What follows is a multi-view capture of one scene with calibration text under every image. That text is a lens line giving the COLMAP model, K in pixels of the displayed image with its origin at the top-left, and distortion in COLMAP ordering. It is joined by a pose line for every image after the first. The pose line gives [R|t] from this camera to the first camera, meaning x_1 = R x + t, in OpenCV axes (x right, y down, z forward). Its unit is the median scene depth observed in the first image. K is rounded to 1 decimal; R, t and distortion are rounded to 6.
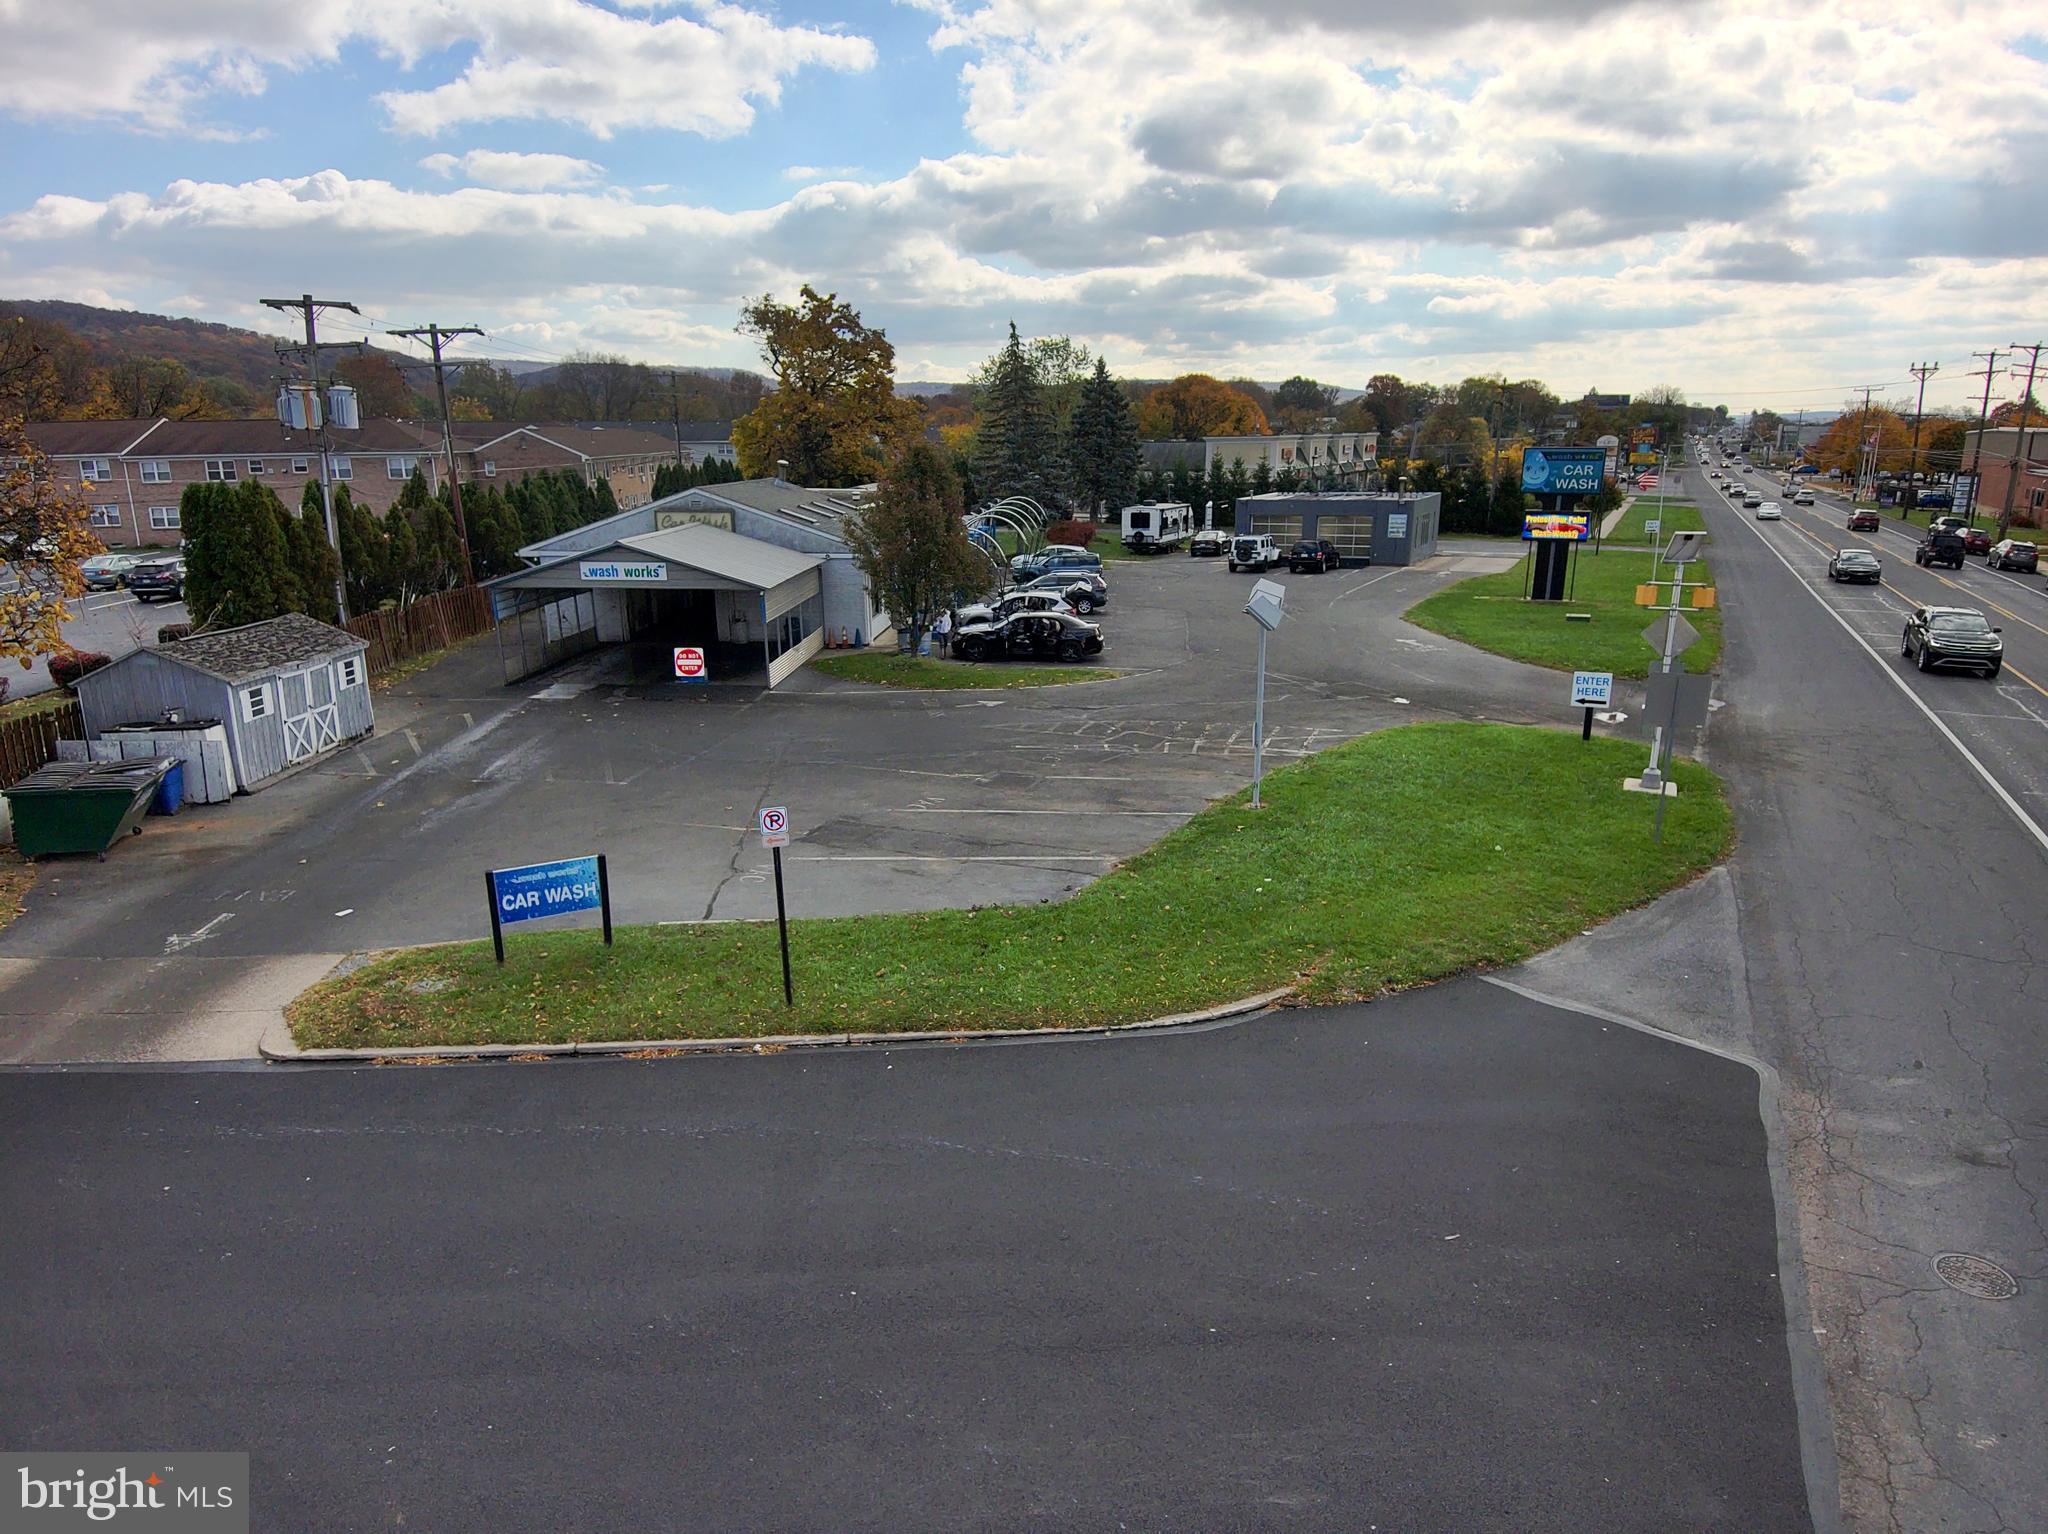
lens RADIAL K [[1205.4, 0, 1024.0], [0, 1205.4, 767.0], [0, 0, 1]] dist [0.097358, -0.131362]
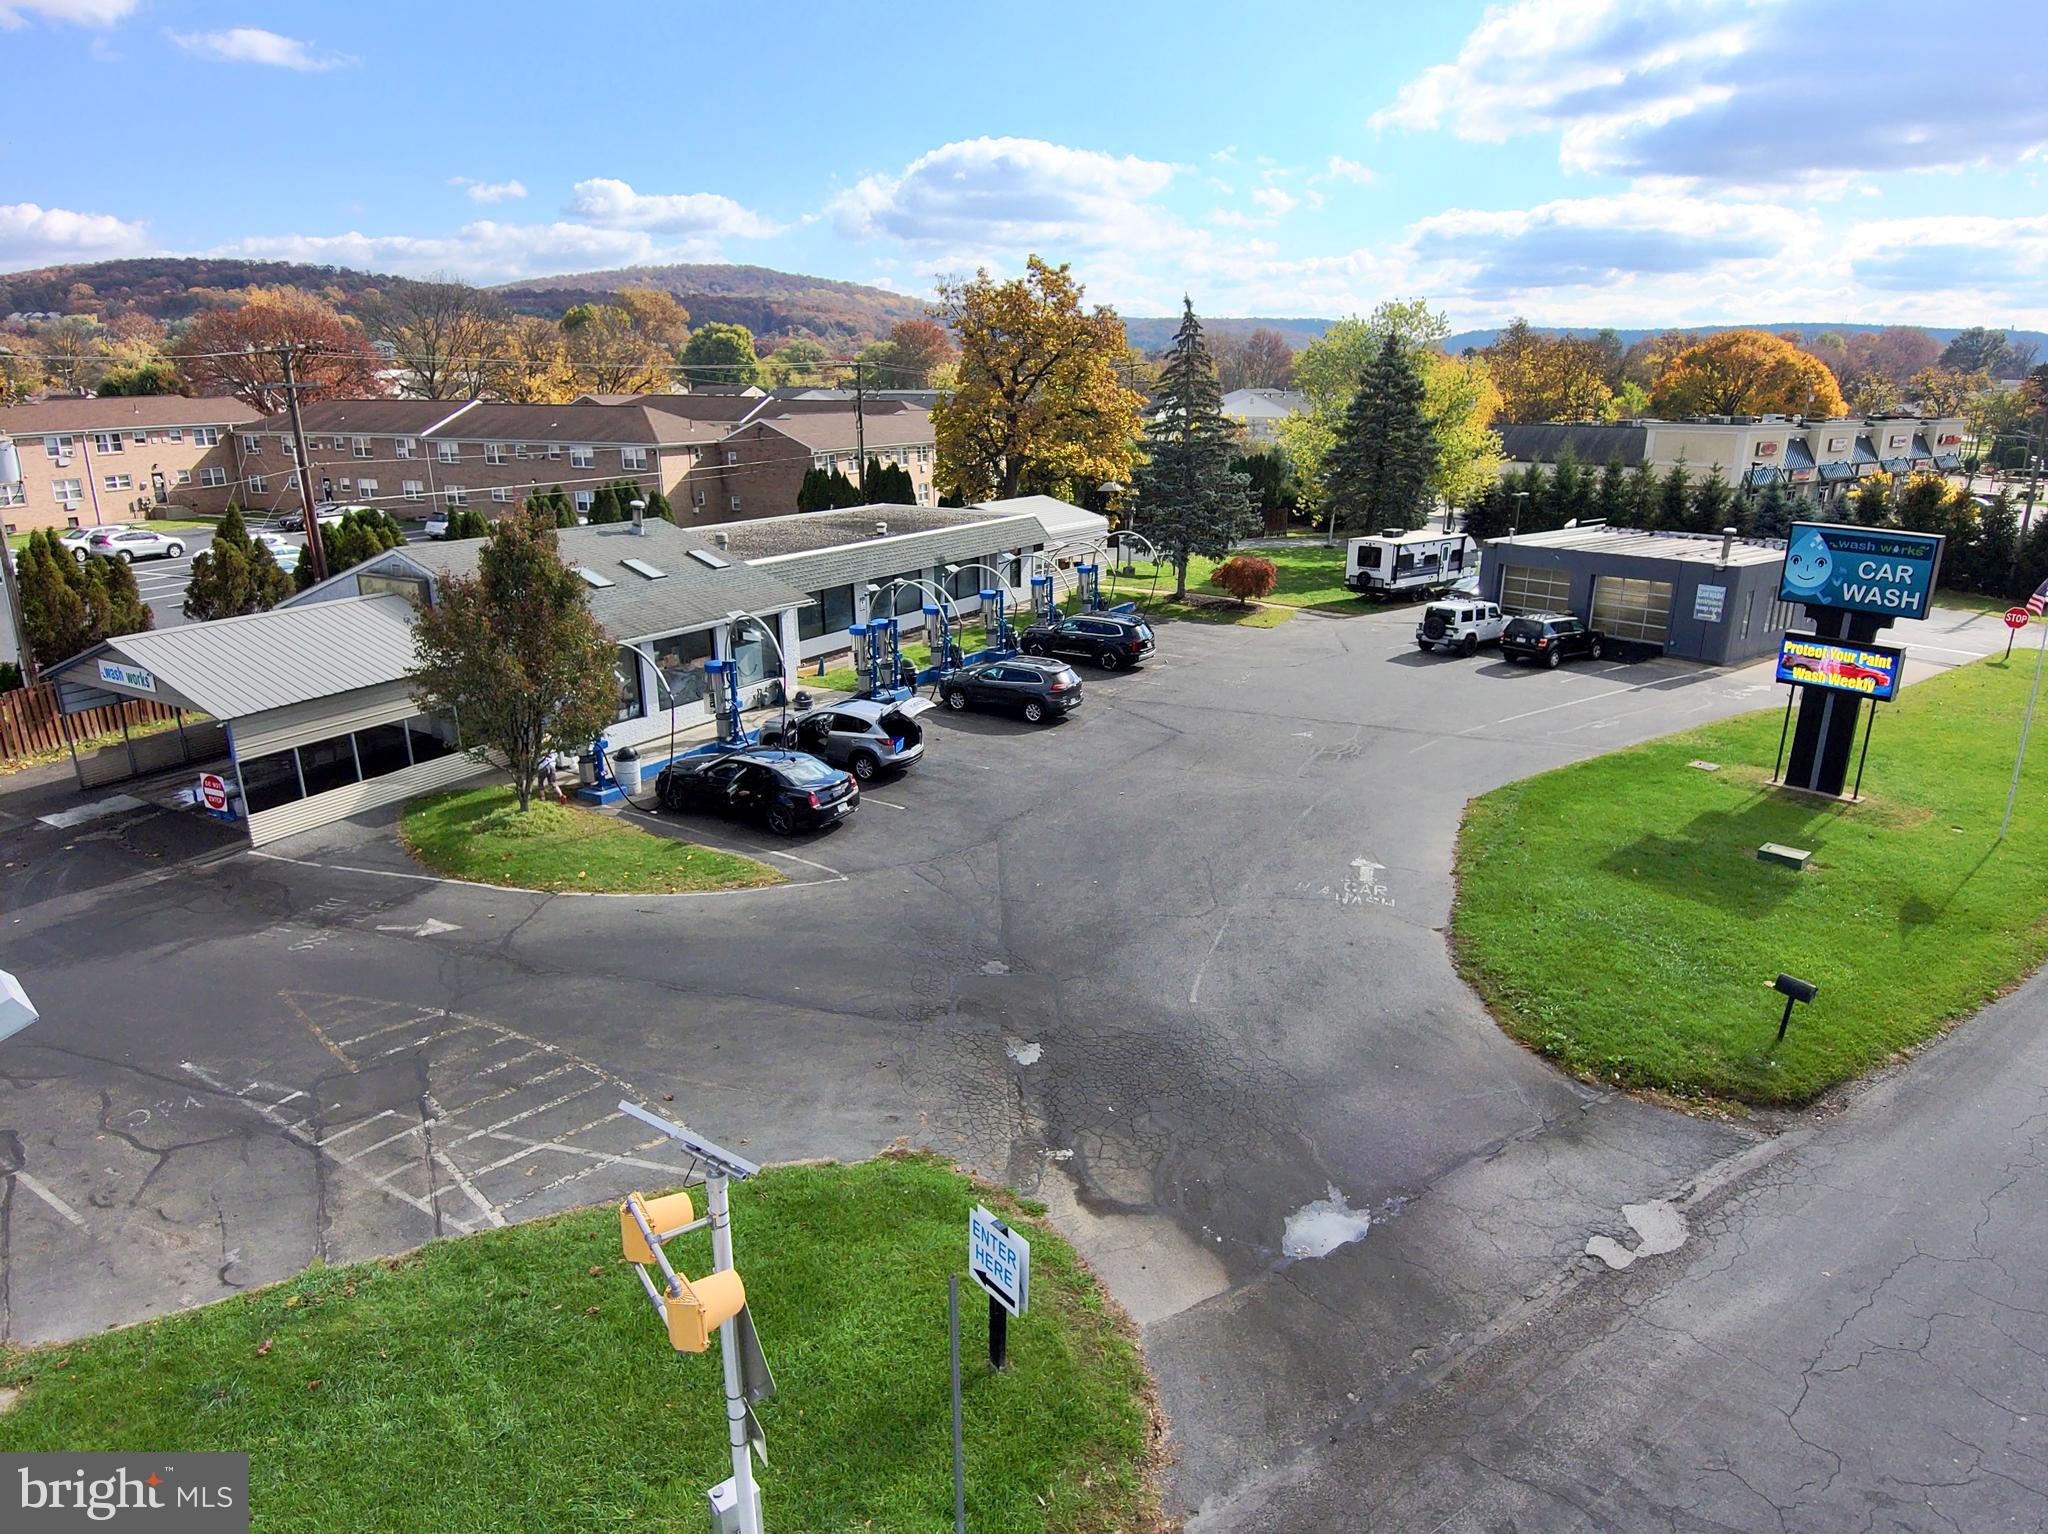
lens RADIAL K [[1205.4, 0, 1024.0], [0, 1205.4, 767.0], [0, 0, 1]] dist [0.097358, -0.131362]
pose [[0.900679, 0.135630, -0.412773, 0.413117], [-0.120357, 0.990735, 0.062917, -0.173034], [0.417482, -0.006988, 0.908658, 0.408575]]
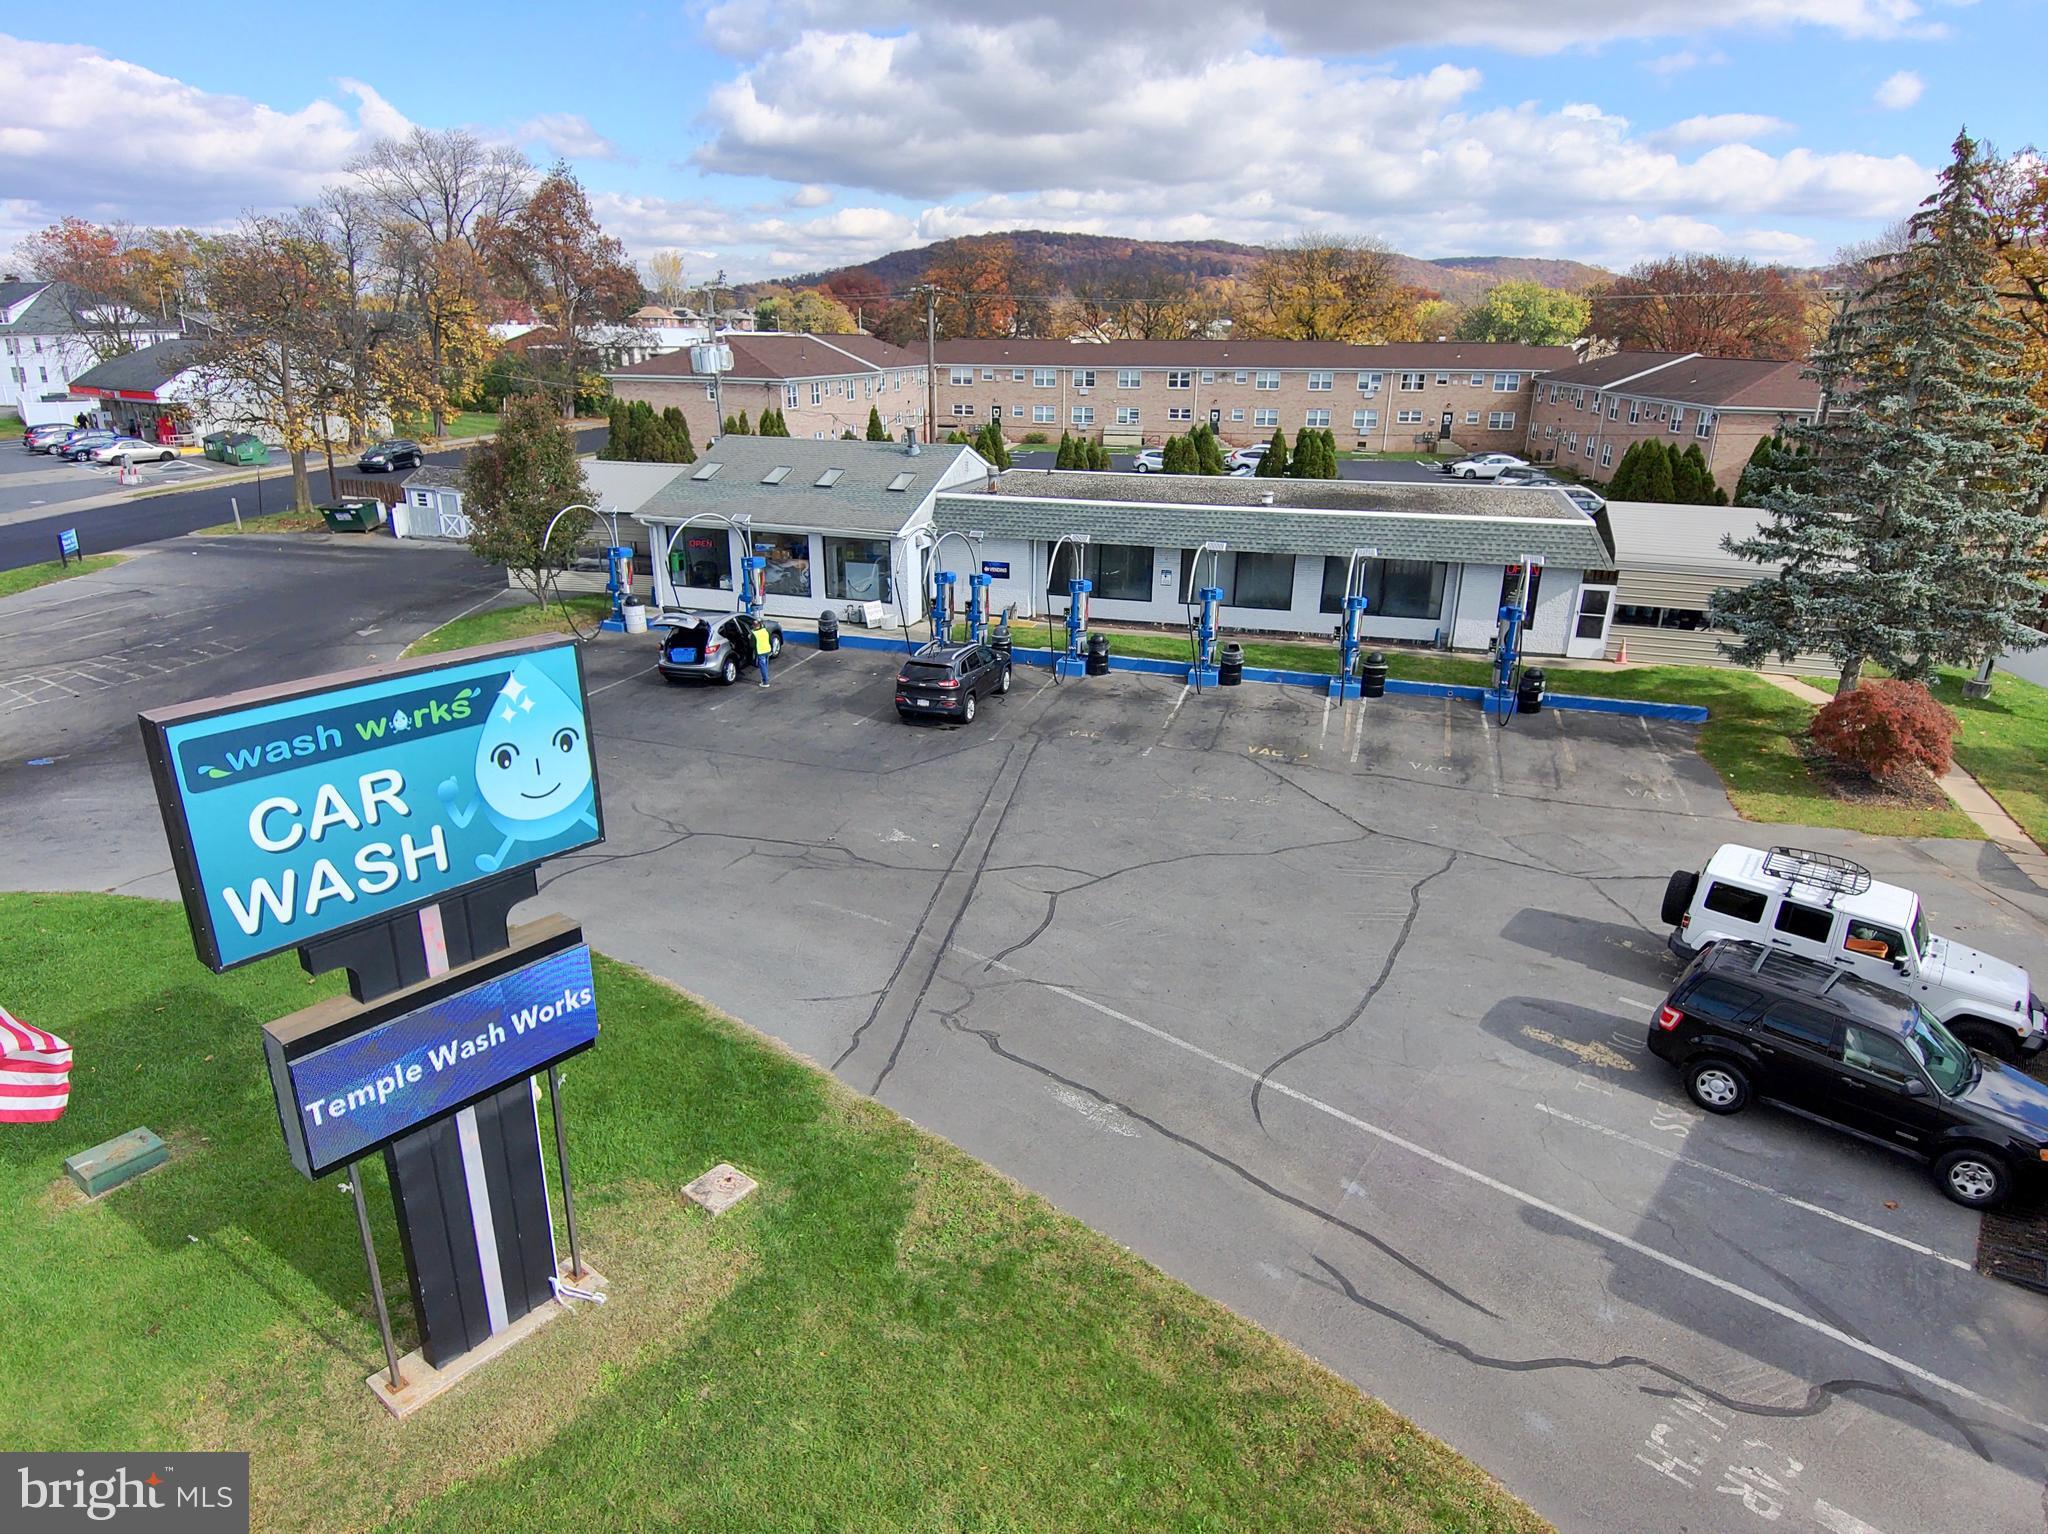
lens RADIAL K [[1205.4, 0, 1024.0], [0, 1205.4, 767.0], [0, 0, 1]] dist [0.097358, -0.131362]
pose [[-0.211511, 0.327349, -0.920927, 0.718843], [-0.269523, 0.886174, 0.376898, -0.414425], [0.939479, 0.327929, -0.099207, 1.344586]]
